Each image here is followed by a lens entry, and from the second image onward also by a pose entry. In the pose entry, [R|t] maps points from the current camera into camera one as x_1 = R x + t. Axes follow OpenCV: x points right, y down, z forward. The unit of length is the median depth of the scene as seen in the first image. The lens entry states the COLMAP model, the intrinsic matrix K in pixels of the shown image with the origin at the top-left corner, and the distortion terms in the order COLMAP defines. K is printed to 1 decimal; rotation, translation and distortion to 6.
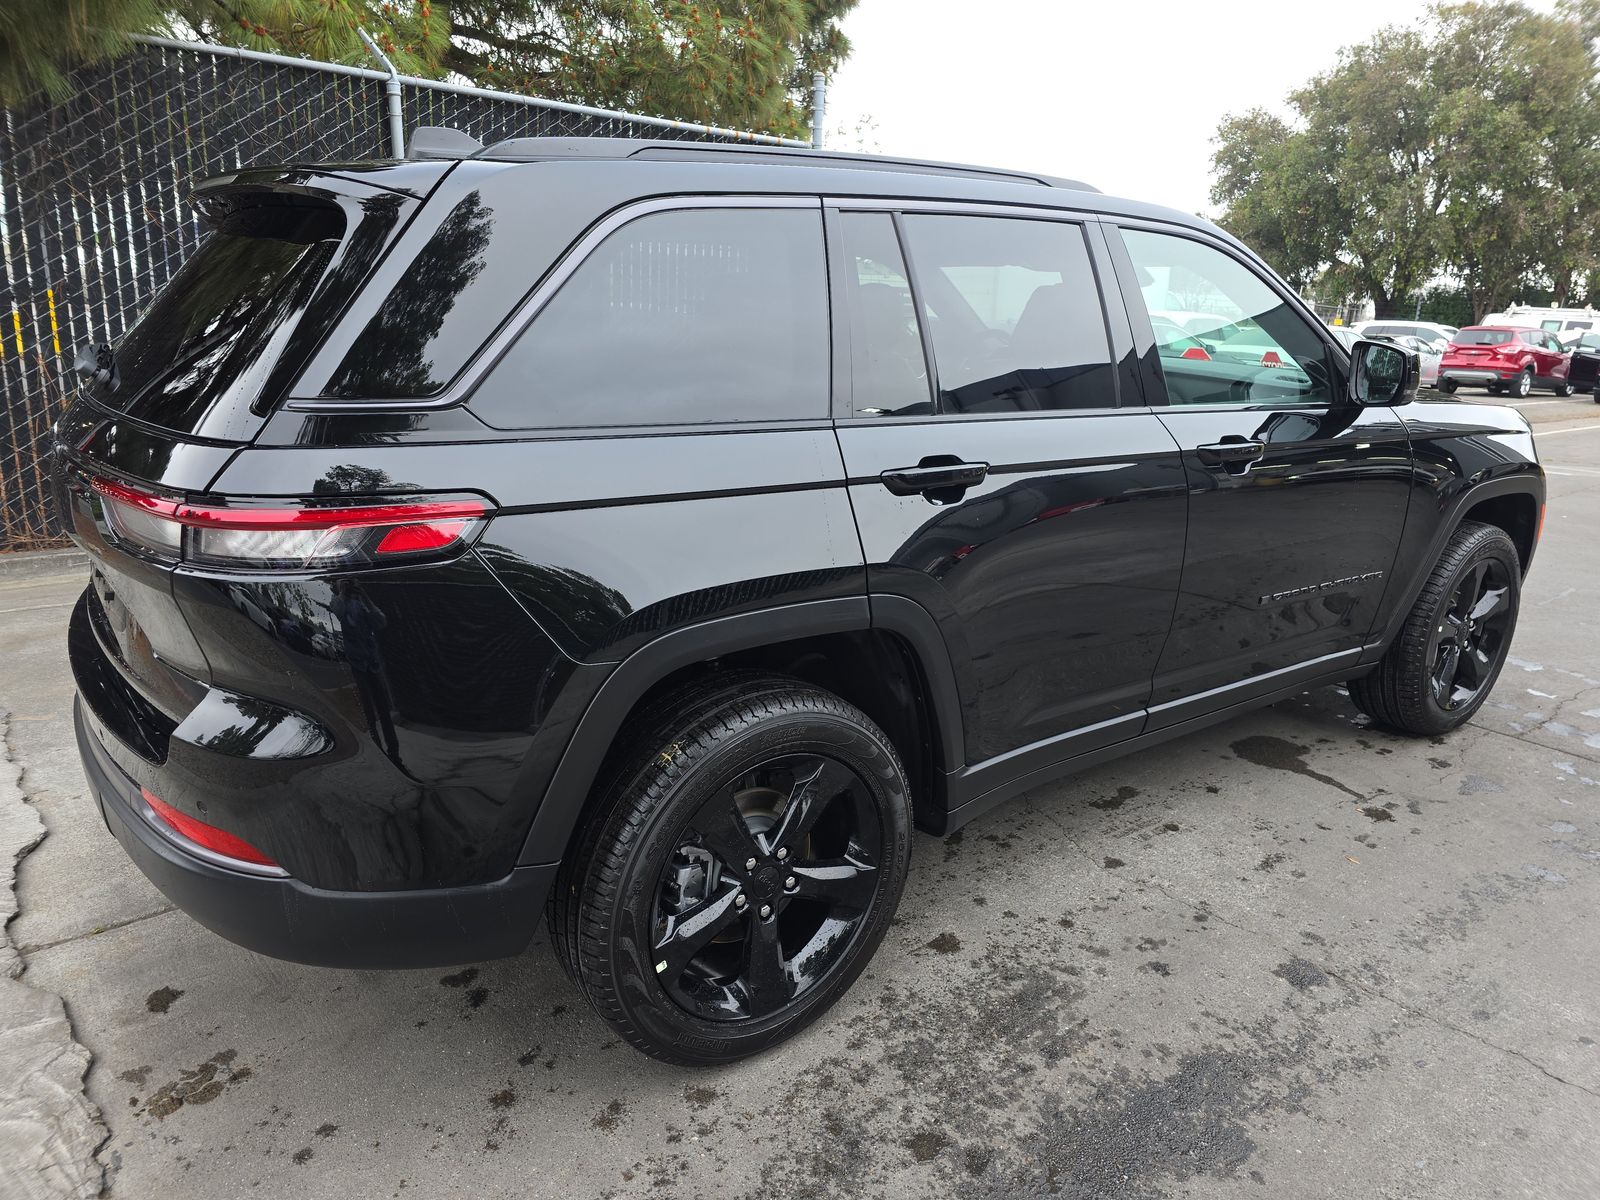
lens RADIAL K [[1088.8, 0, 801.4], [0, 1088.8, 601.4], [0, 0, 1]] dist [0.025736, -0.024268]
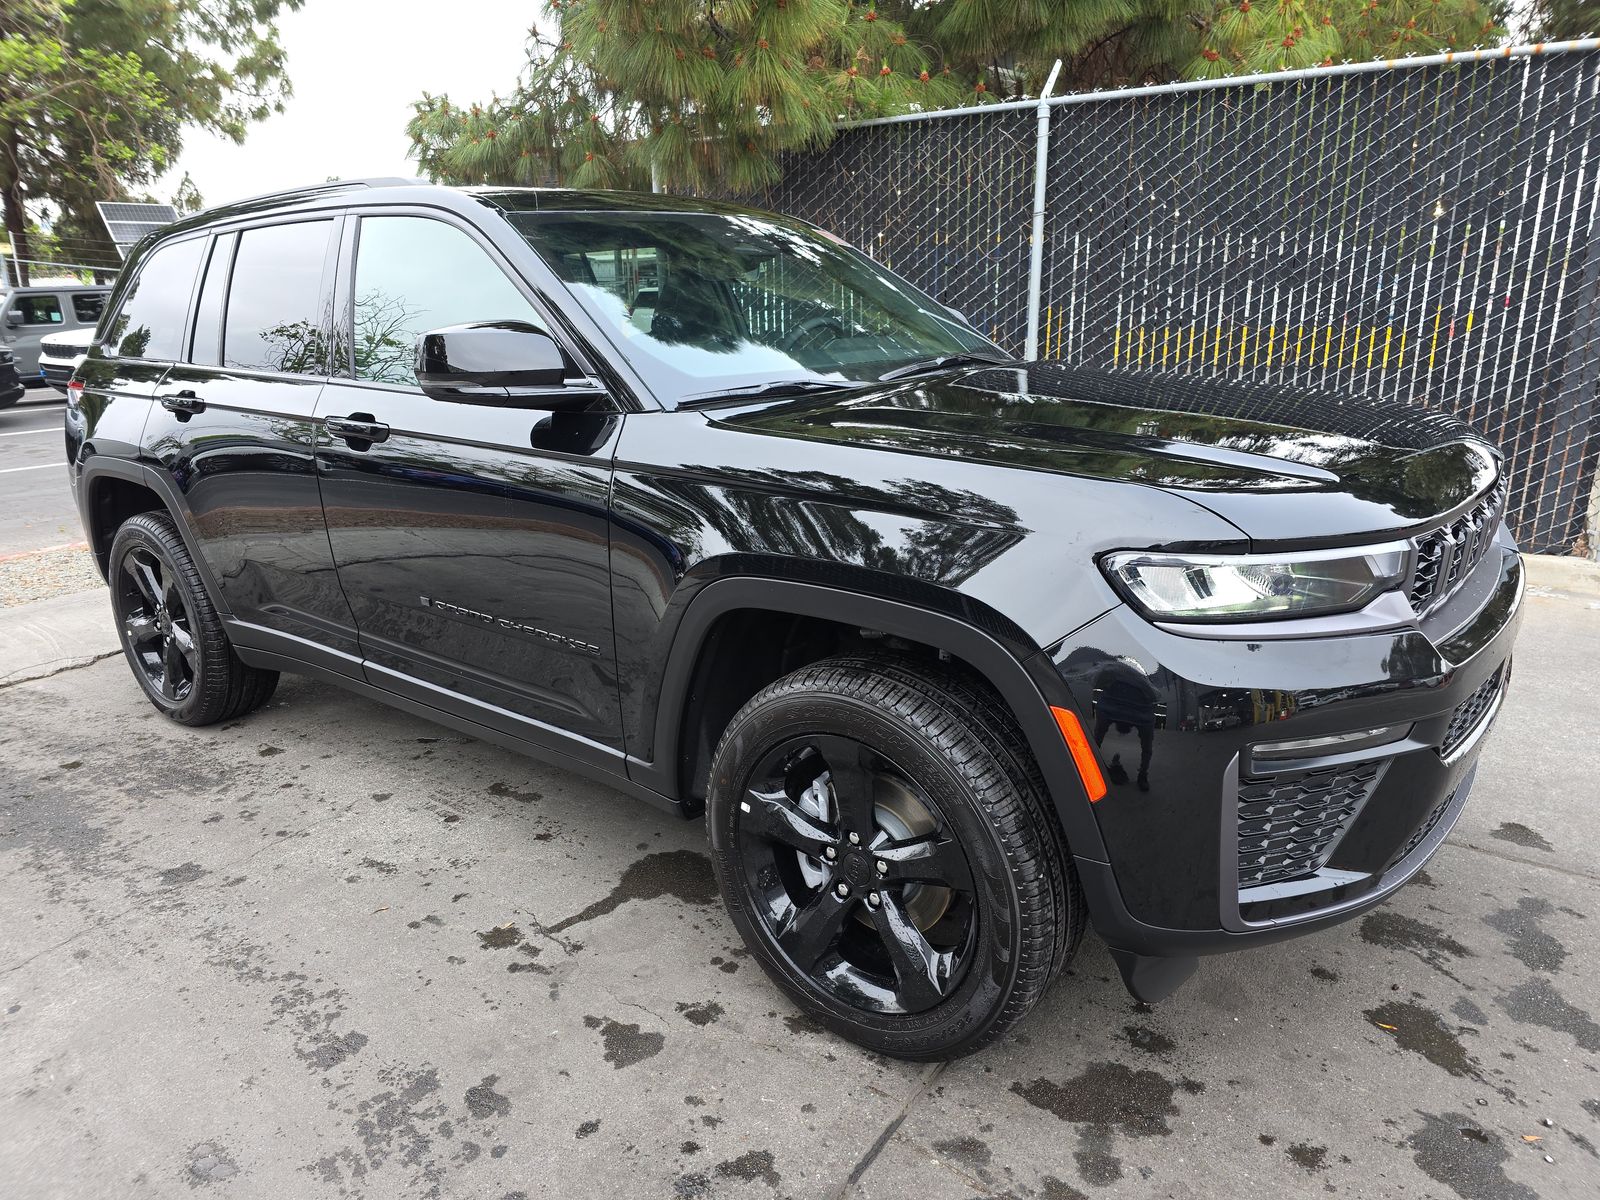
lens RADIAL K [[1088.8, 0, 805.6], [0, 1088.8, 598.8], [0, 0, 1]] dist [0.025736, -0.024268]
pose [[0.269634, 0.226606, -0.935921, 1.413623], [-0.238832, 0.957287, 0.162973, -0.239663], [0.932876, 0.179585, 0.312238, 1.033199]]
